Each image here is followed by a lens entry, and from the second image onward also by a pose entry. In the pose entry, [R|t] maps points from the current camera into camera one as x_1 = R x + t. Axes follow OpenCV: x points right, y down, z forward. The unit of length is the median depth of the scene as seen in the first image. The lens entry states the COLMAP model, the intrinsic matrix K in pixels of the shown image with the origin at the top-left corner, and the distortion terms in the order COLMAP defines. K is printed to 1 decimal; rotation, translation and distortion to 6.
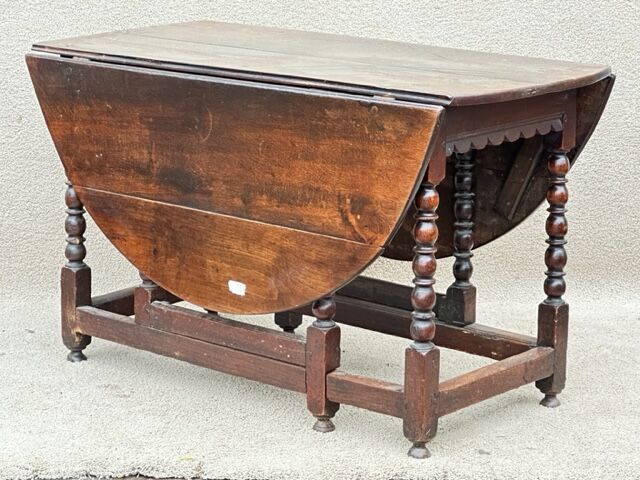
lens RADIAL K [[1887.6, 0, 320.0], [0, 1887.6, 240.0], [0, 0, 1]] dist [-0.476385, 17.418092]
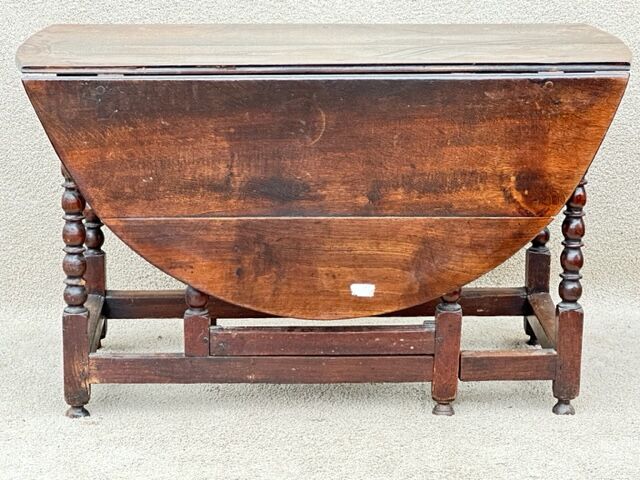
lens RADIAL K [[1887.6, 0, 320.0], [0, 1887.6, 240.0], [0, 0, 1]] dist [-0.476385, 17.418092]
pose [[0.732338, -0.169885, 0.659408, -0.697561], [0.153577, 0.984635, 0.083112, -0.083885], [-0.663396, 0.040404, 0.747177, 0.298027]]
